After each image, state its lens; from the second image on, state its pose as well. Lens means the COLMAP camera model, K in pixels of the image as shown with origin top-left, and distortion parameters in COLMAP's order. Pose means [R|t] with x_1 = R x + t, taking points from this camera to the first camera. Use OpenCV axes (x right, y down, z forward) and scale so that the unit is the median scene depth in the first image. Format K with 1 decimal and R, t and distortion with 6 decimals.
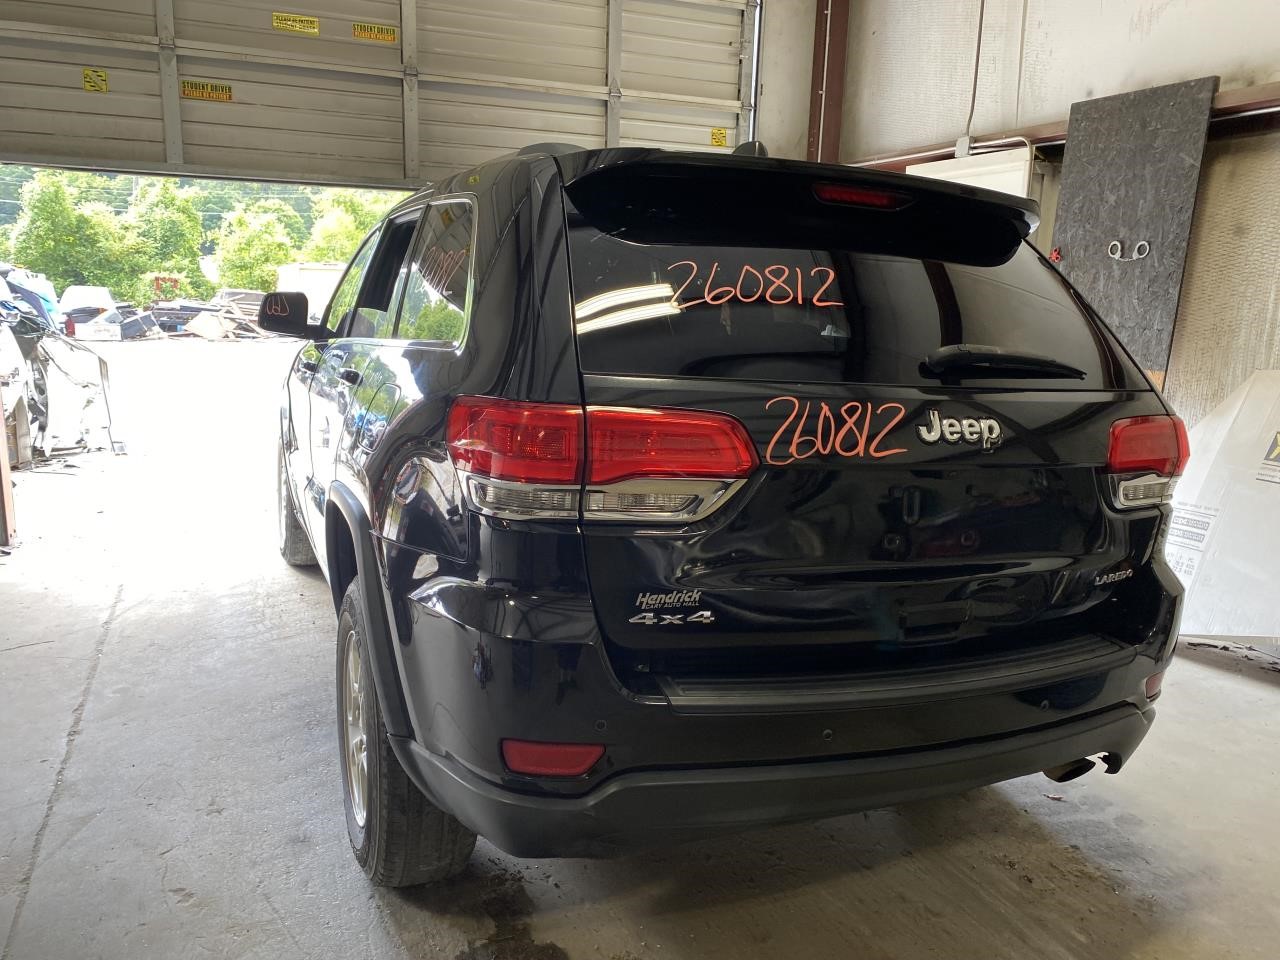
lens RADIAL K [[975.8, 0, 617.1], [0, 975.8, 485.6], [0, 0, 1]] dist [0.036197, -0.030682]
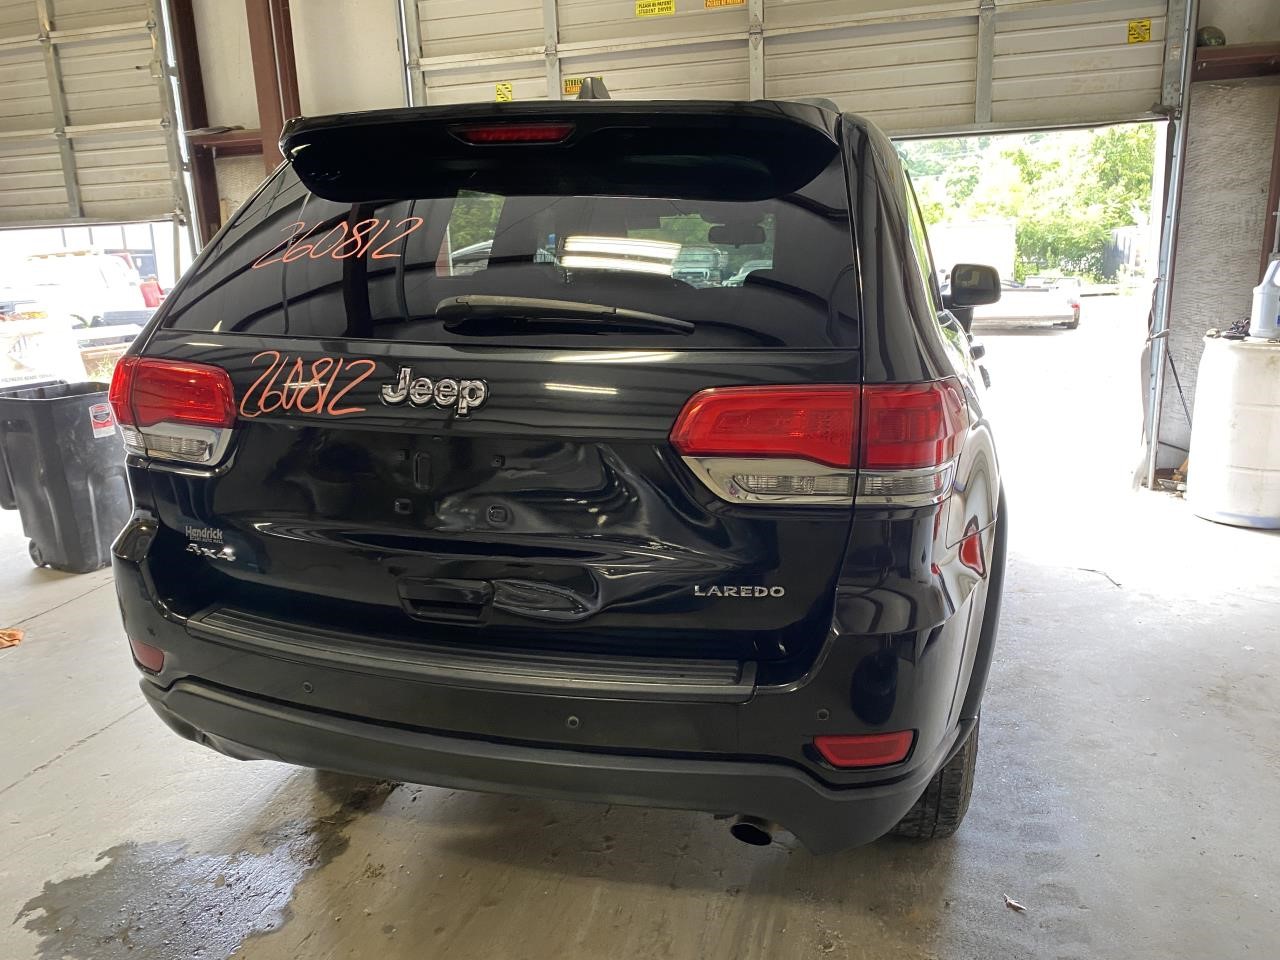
lens RADIAL K [[969.9, 0, 636.7], [0, 969.9, 486.2], [0, 0, 1]] dist [0.007003, 0.003805]
pose [[0.781035, 0.093427, -0.617460, 0.468130], [-0.067196, 0.995578, 0.065643, -0.018063], [0.620862, -0.009778, 0.783859, 0.185192]]
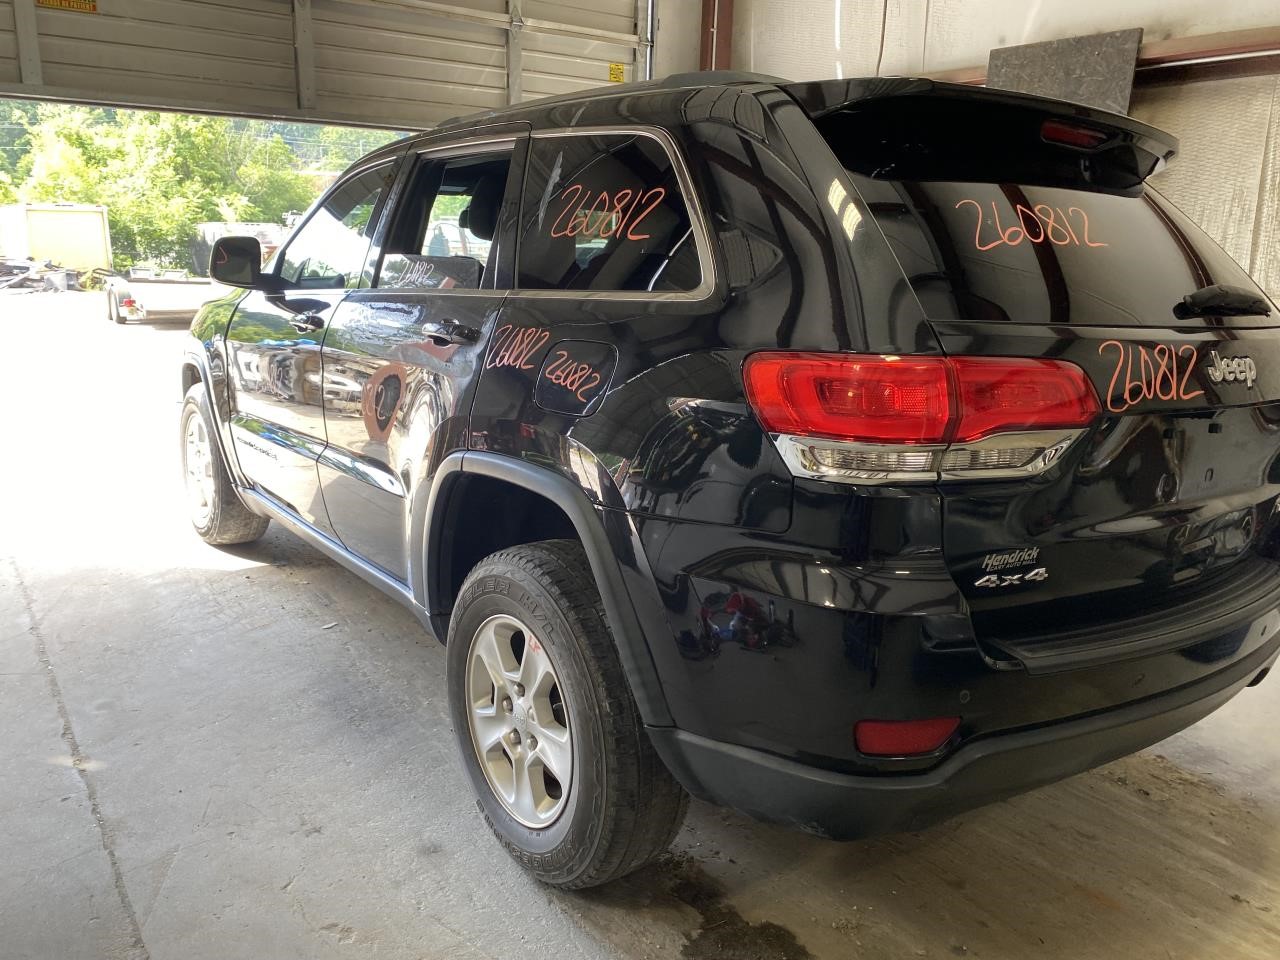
lens RADIAL K [[977.7, 0, 589.8], [0, 977.7, 474.5], [0, 0, 1]] dist [0.040420, -0.039756]
pose [[0.975345, -0.057244, 0.213131, -0.229847], [0.047794, 0.997643, 0.049236, -0.013599], [-0.215448, -0.037836, 0.975782, 0.065445]]
